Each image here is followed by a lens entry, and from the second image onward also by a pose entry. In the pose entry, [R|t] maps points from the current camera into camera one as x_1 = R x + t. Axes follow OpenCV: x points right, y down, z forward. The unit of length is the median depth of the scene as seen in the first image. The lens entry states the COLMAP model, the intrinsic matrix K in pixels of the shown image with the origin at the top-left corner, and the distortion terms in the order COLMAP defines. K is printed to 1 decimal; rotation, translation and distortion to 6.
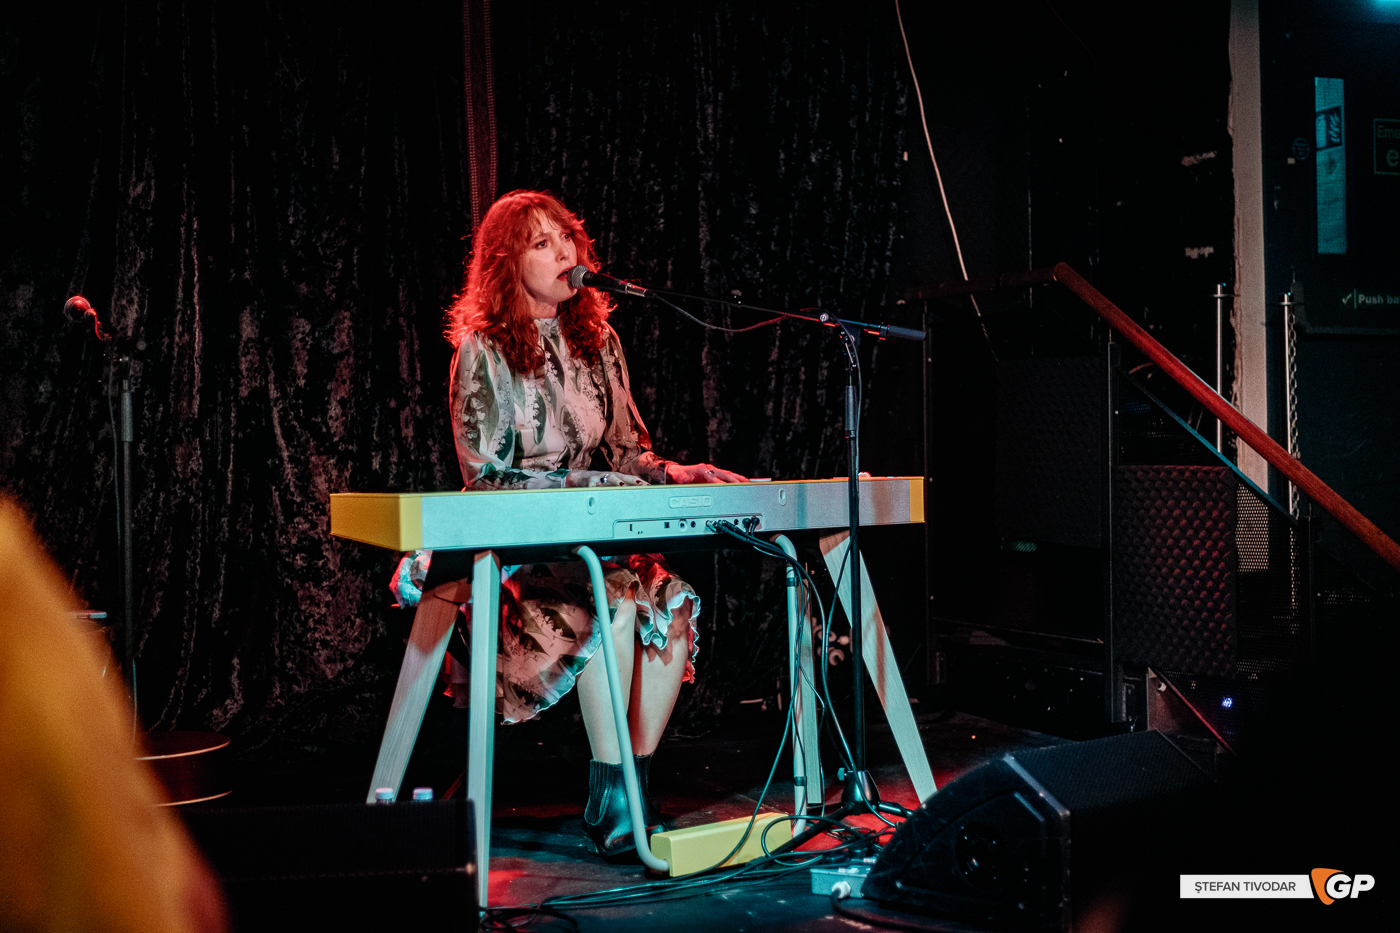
lens RADIAL K [[1939.6, 0, 804.5], [0, 1939.6, 448.8], [0, 0, 1]] dist [-0.001522, 0.013815]
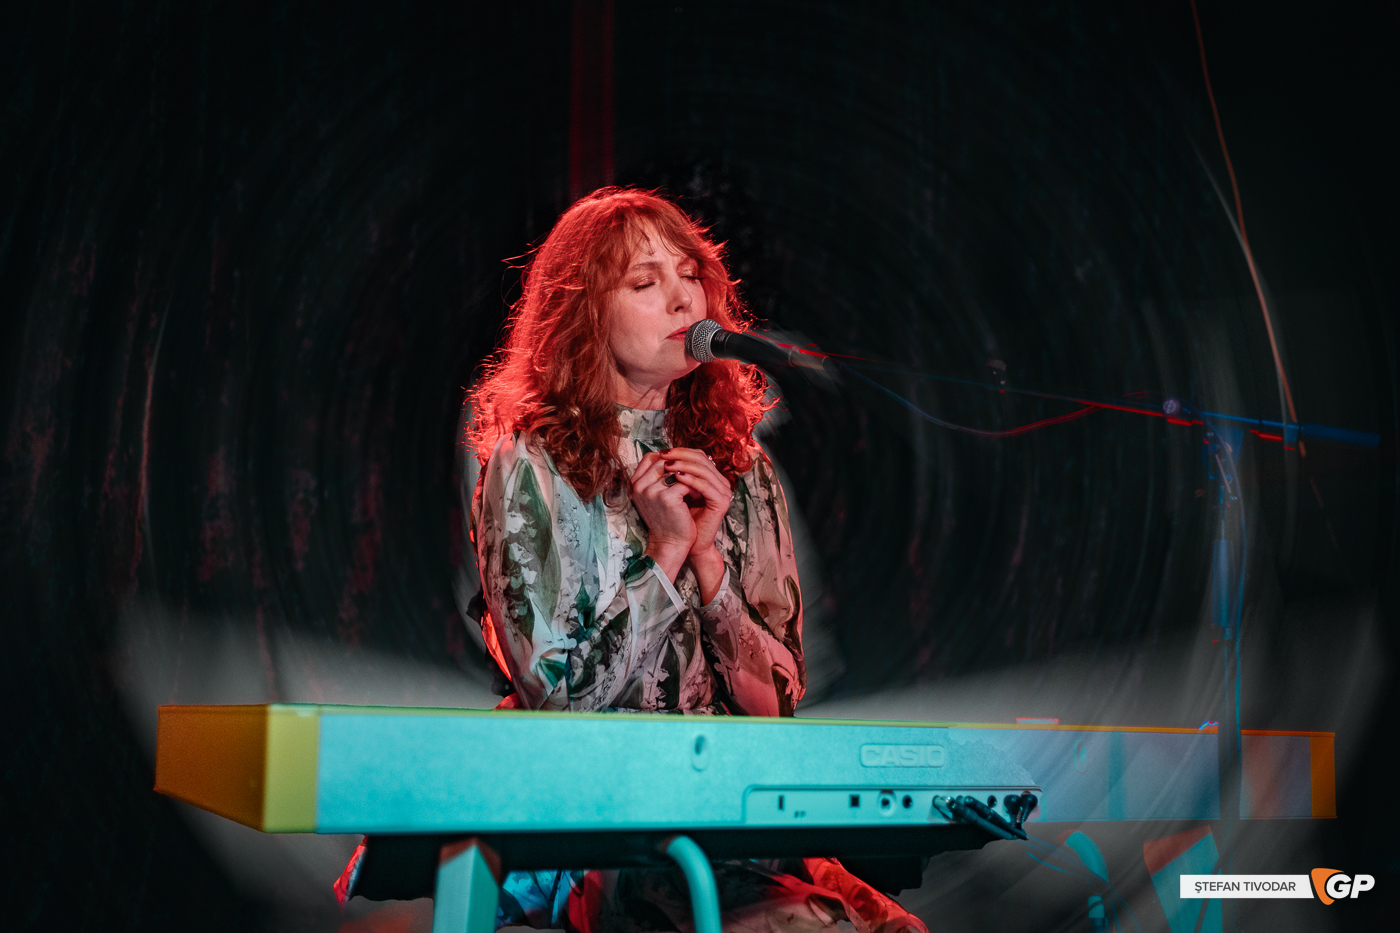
lens RADIAL K [[1939.6, 0, 804.5], [0, 1939.6, 448.8], [0, 0, 1]] dist [-0.001522, 0.013815]
pose [[0.995374, 0.024582, -0.092880, -0.037450], [-0.038368, 0.987987, -0.149699, 0.023536], [0.088085, 0.152570, 0.984359, 0.466675]]
